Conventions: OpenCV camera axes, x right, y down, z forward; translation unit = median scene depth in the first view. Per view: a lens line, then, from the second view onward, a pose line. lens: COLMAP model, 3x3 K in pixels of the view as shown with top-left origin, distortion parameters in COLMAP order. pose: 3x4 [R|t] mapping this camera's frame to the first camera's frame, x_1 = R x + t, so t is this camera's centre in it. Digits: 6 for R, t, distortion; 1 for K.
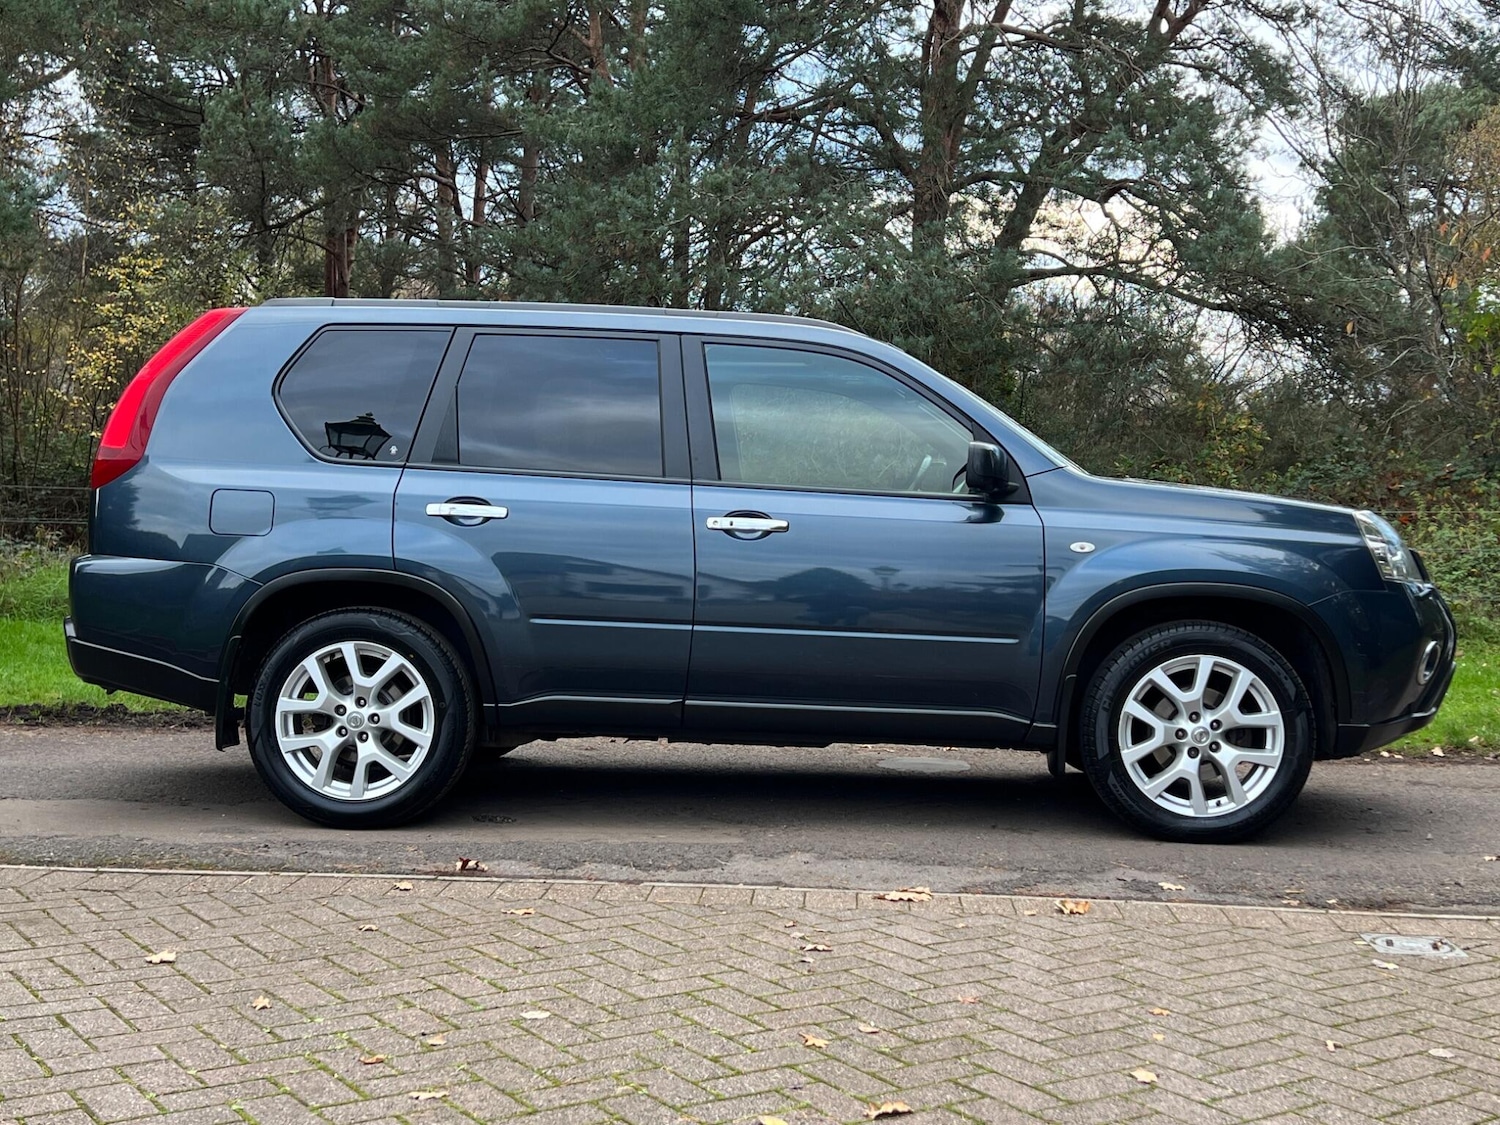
lens RADIAL K [[1760.1, 0, 750.0], [0, 1760.1, 562.5], [0, 0, 1]] dist [0.136112, -0.318804]
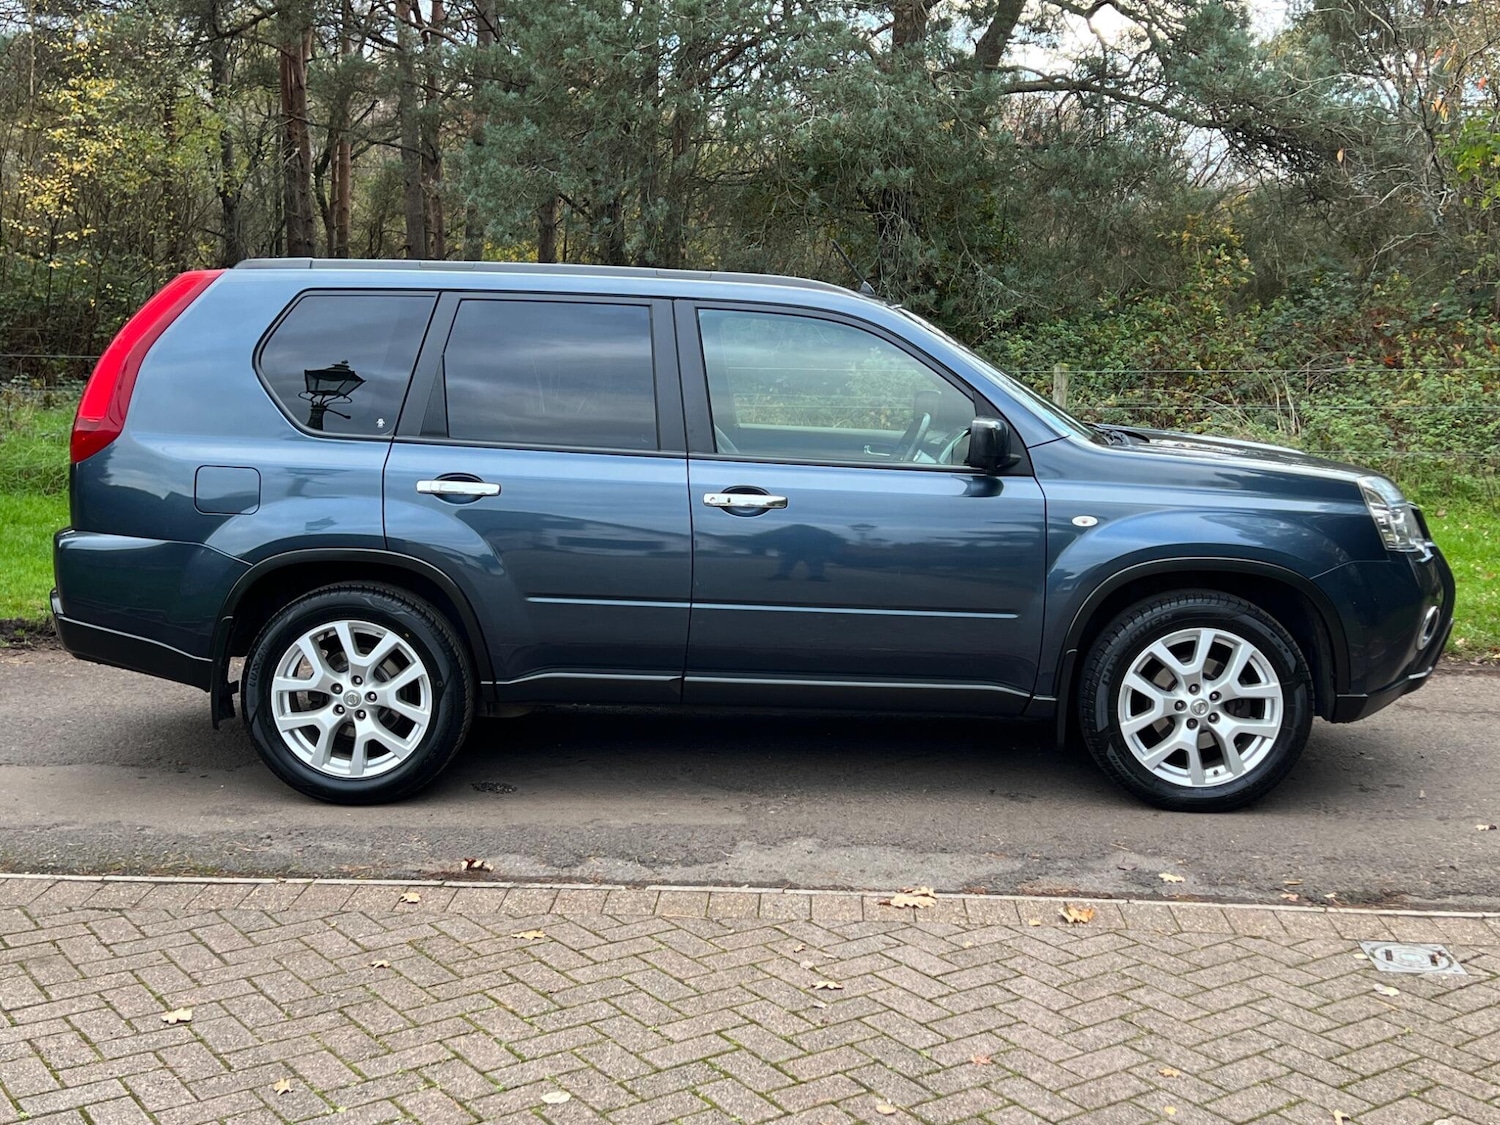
lens RADIAL K [[1760.1, 0, 750.0], [0, 1760.1, 562.5], [0, 0, 1]] dist [0.136112, -0.318804]
pose [[0.999818, -0.011609, 0.015129, -0.017278], [0.009685, 0.992538, 0.121547, -0.131666], [-0.016427, -0.121378, 0.992470, 0.024576]]
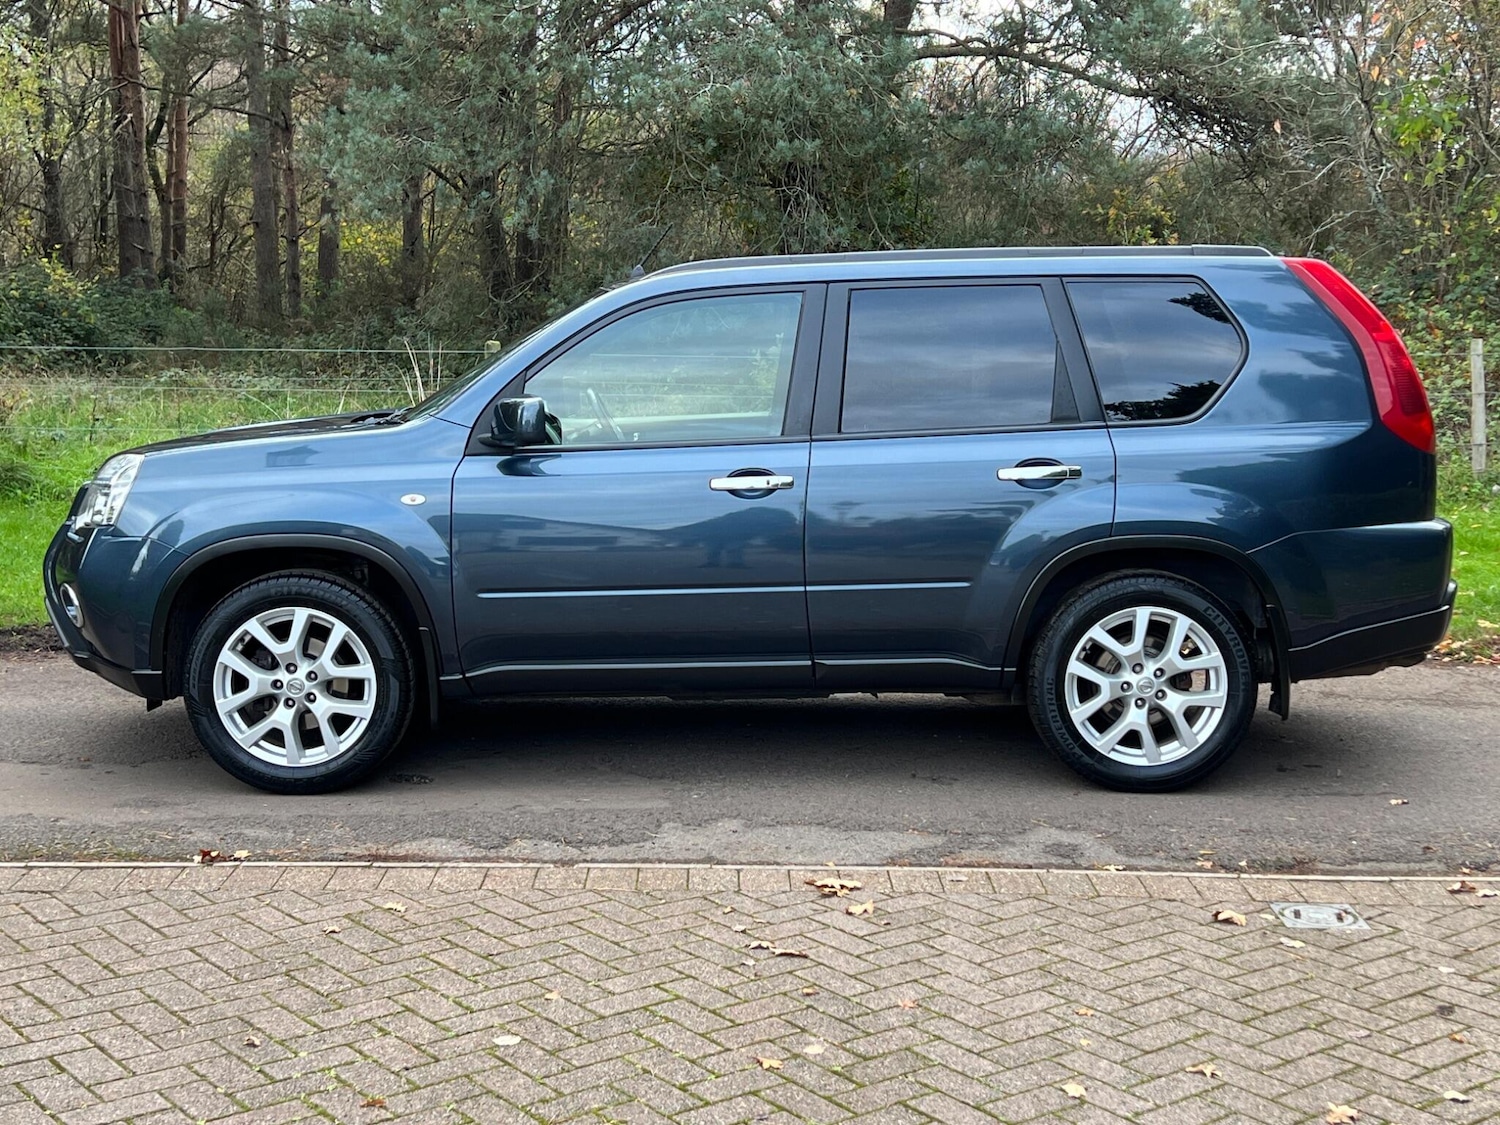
lens RADIAL K [[1986.4, 0, 722.1], [0, 1986.4, 554.7], [0, 0, 1]] dist [0.170107, -0.470365]
pose [[0.998080, -0.018731, 0.059042, -0.044834], [0.012120, 0.993811, 0.110417, -0.128705], [-0.060745, -0.109490, 0.992130, -0.129835]]
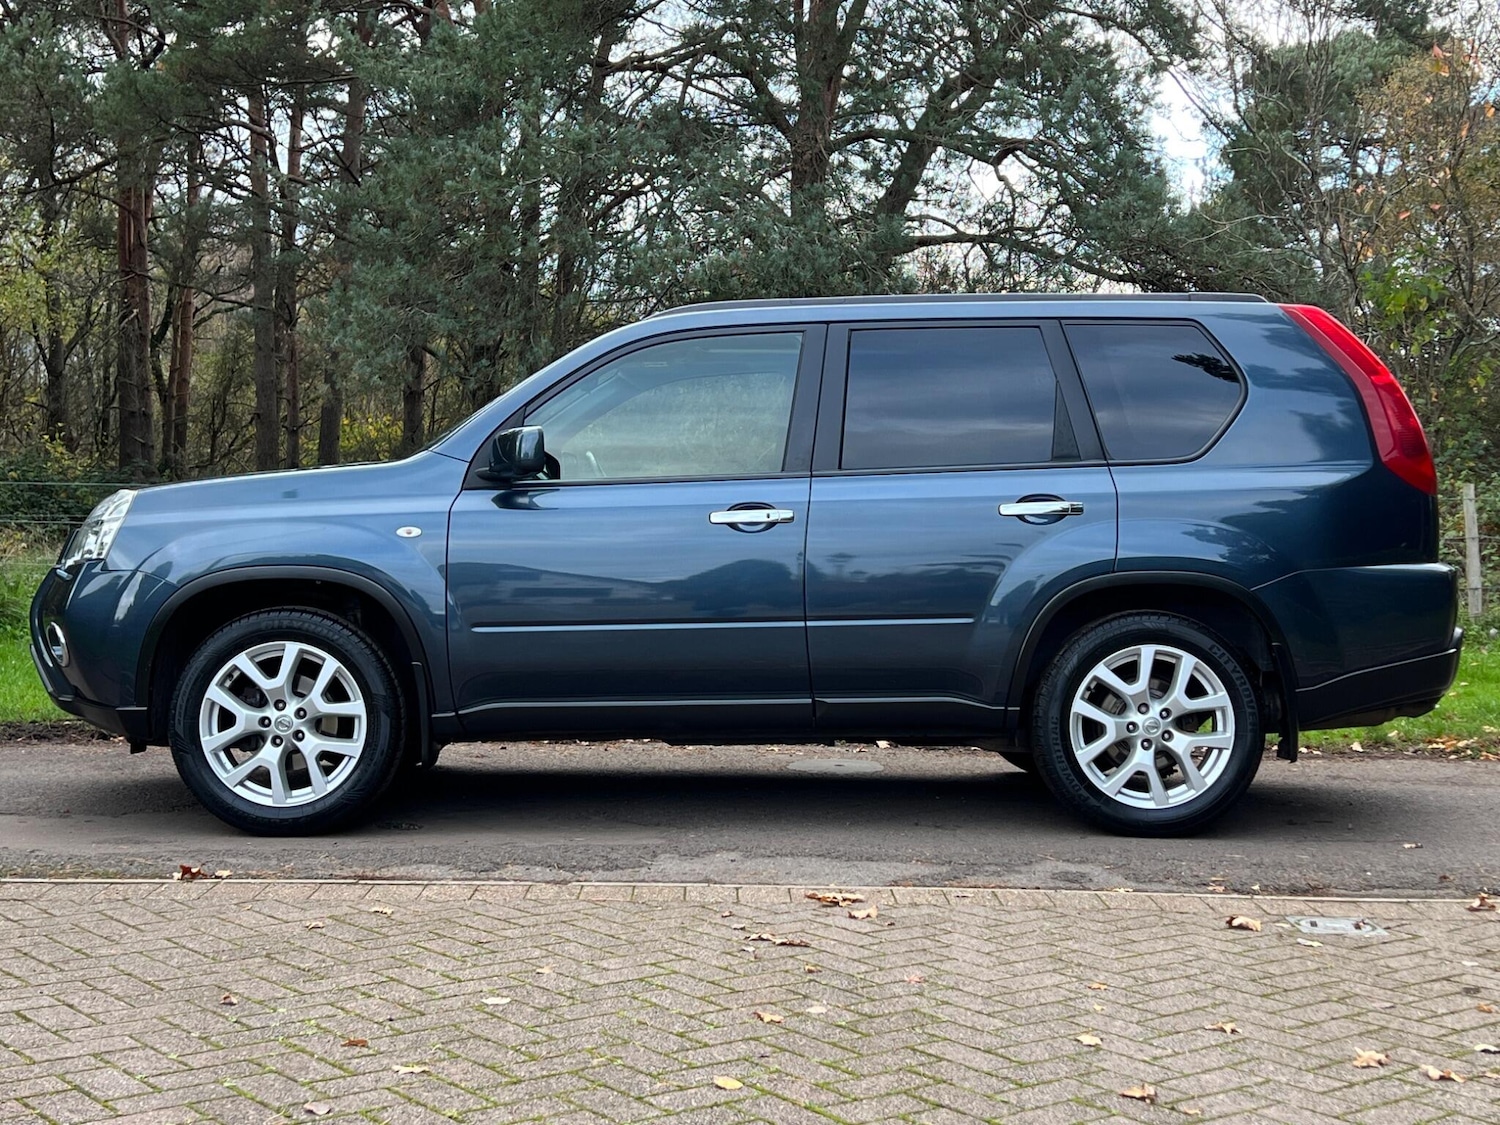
lens RADIAL K [[1986.1, 0, 737.9], [0, 1986.1, 557.9], [0, 0, 1]] dist [0.172699, -0.489450]
pose [[0.997448, -0.007087, 0.071046, -0.048598], [0.007119, 0.999975, -0.000196, 0.001754], [-0.071043, 0.000701, 0.997473, -0.120543]]
